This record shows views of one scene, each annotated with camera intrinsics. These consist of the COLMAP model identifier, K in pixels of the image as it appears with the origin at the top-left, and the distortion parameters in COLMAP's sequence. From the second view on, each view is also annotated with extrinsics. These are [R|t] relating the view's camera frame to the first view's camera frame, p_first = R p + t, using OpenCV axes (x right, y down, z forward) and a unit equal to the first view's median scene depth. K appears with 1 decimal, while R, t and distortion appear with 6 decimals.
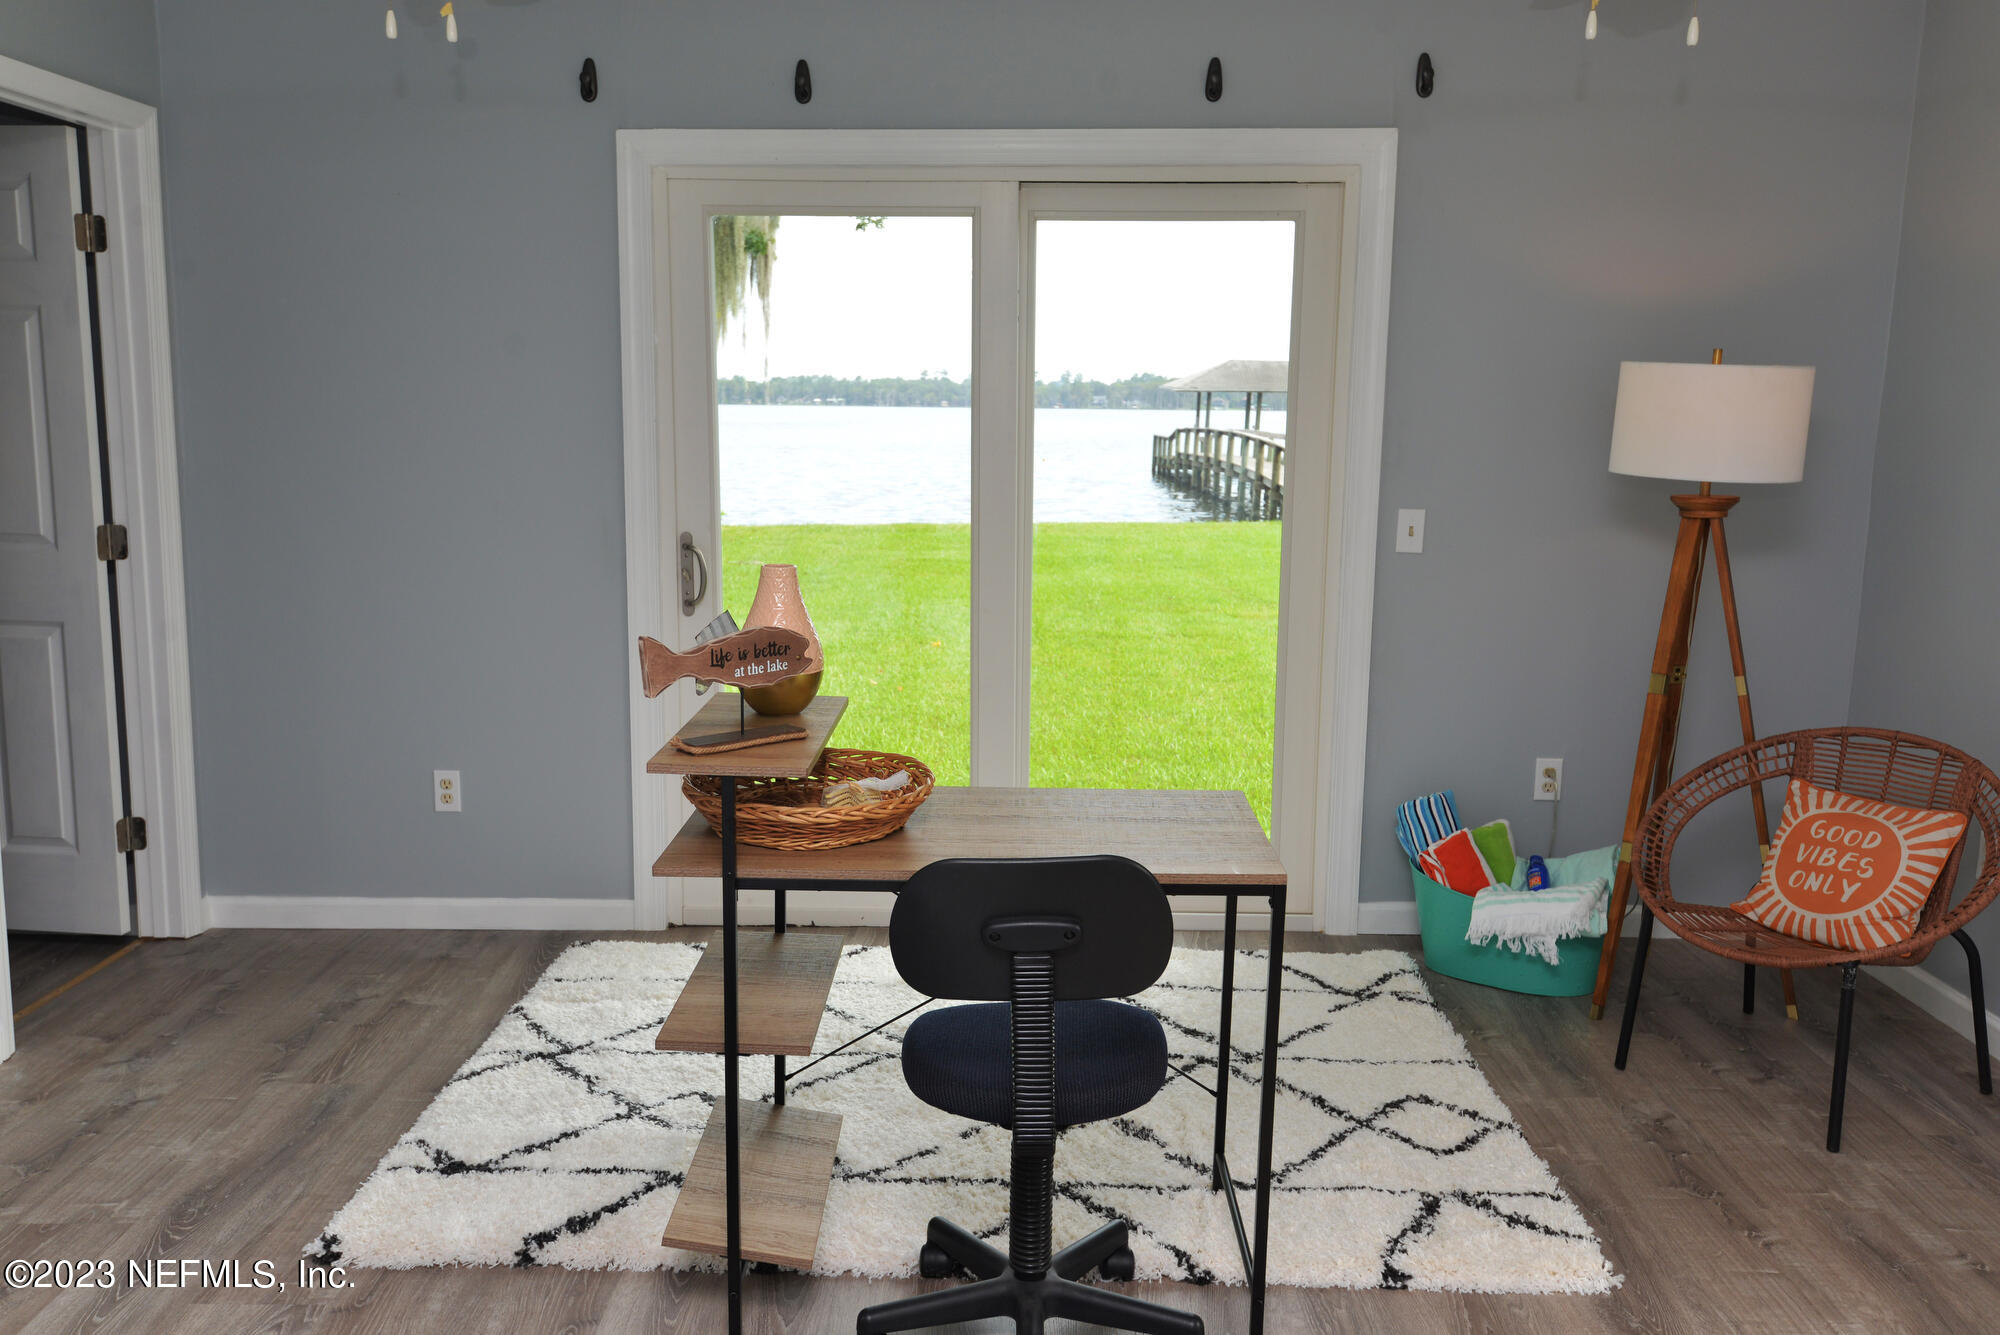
lens RADIAL K [[1680.4, 0, 1006.6], [0, 1680.4, 673.5], [0, 0, 1]] dist [0.034310, -0.005944]
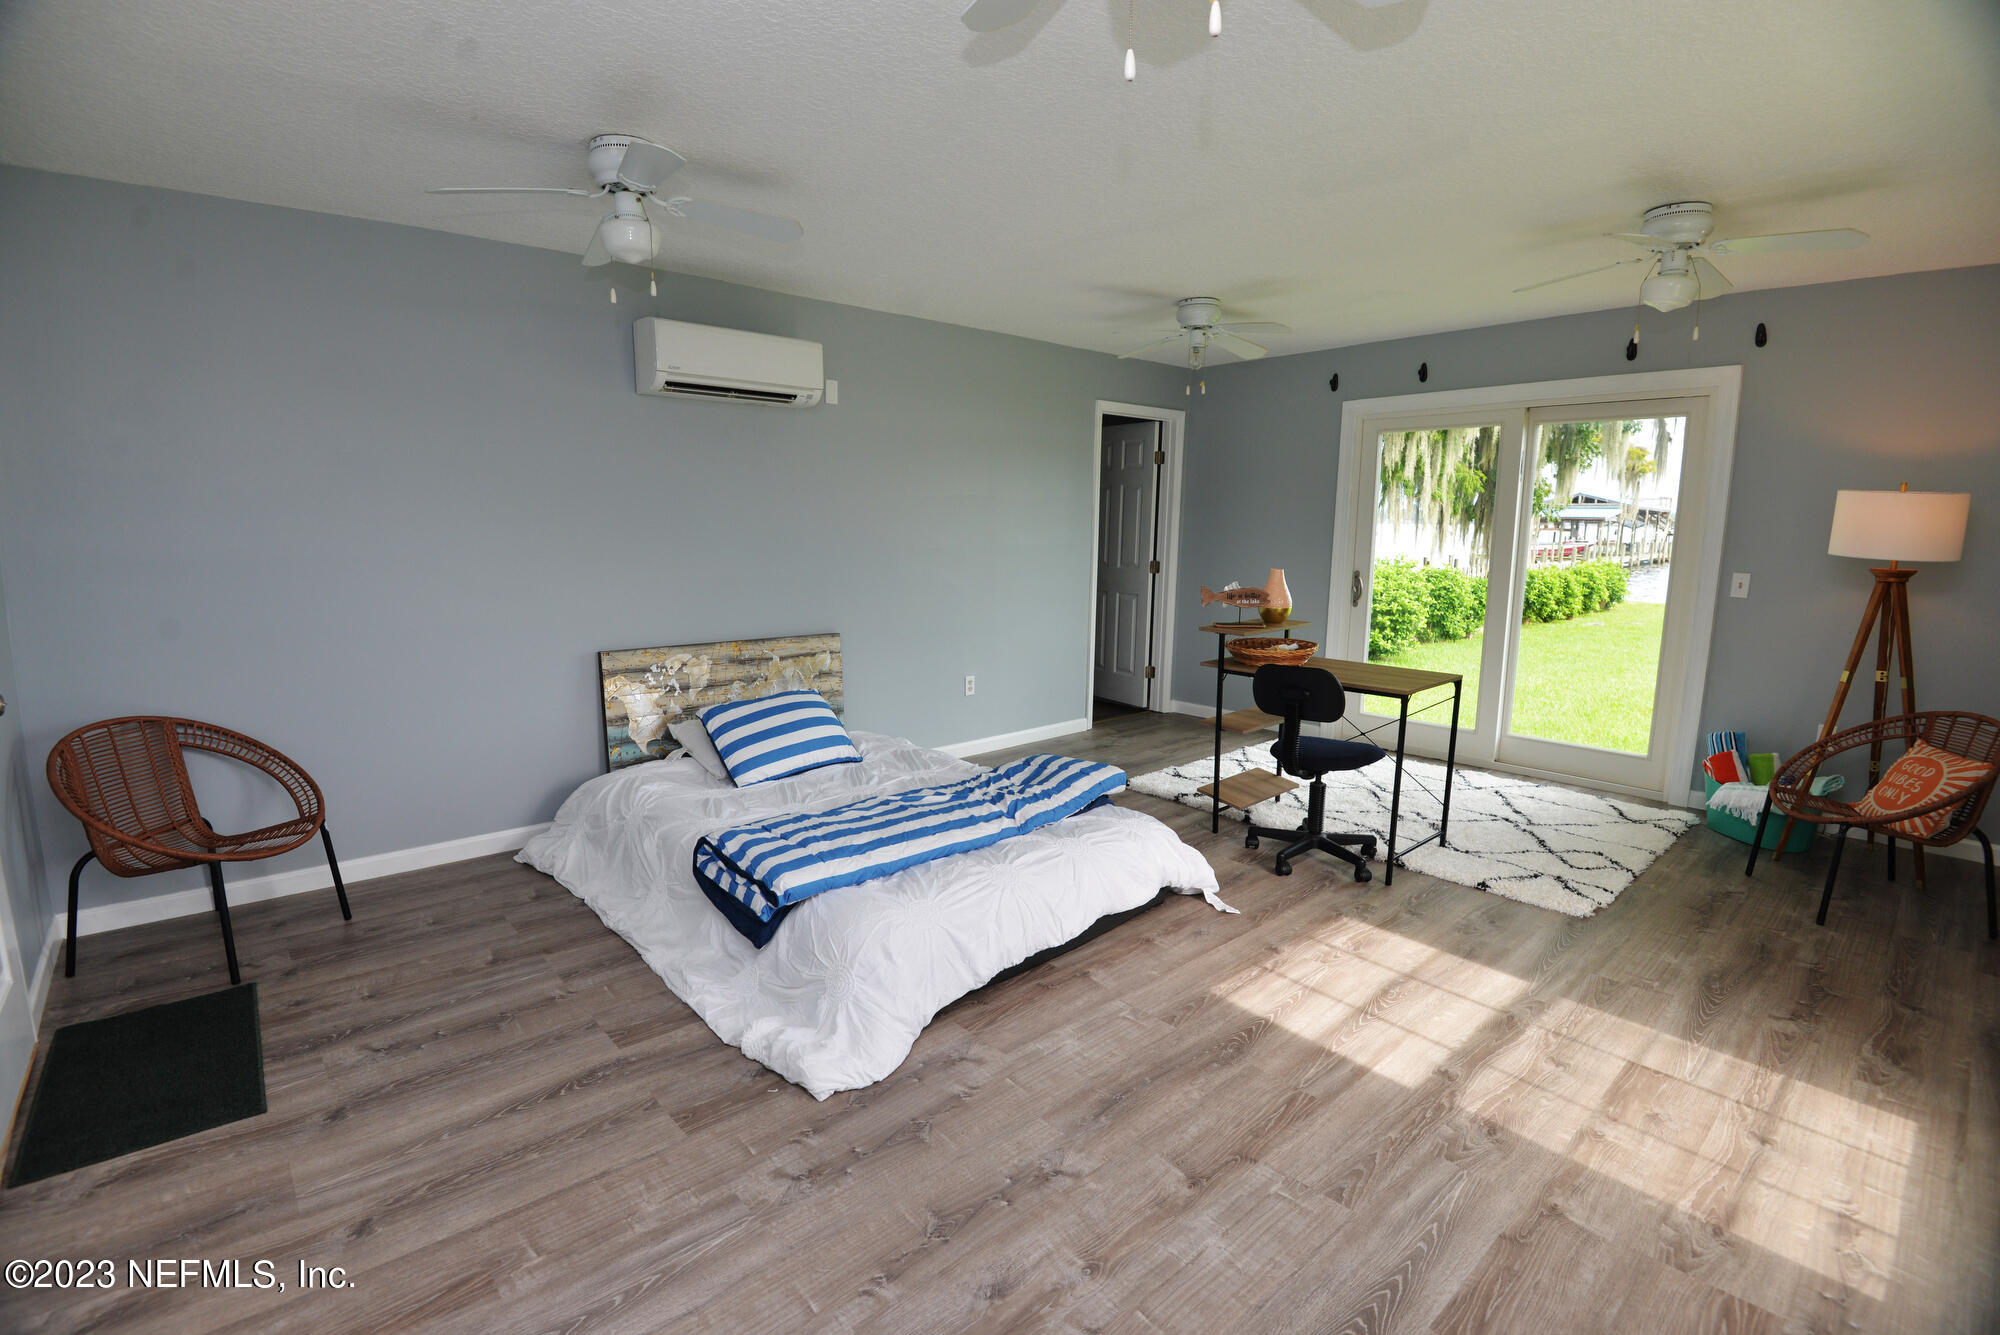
lens RADIAL K [[930.3, 0, 988.8], [0, 930.3, 679.4], [0, 0, 1]] dist [-0.041934, -0.002325]
pose [[0.676799, 0.117516, -0.726727, 0.461451], [-0.113314, 0.992042, 0.054890, 0.058805], [0.727395, 0.045199, 0.684729, -0.262757]]
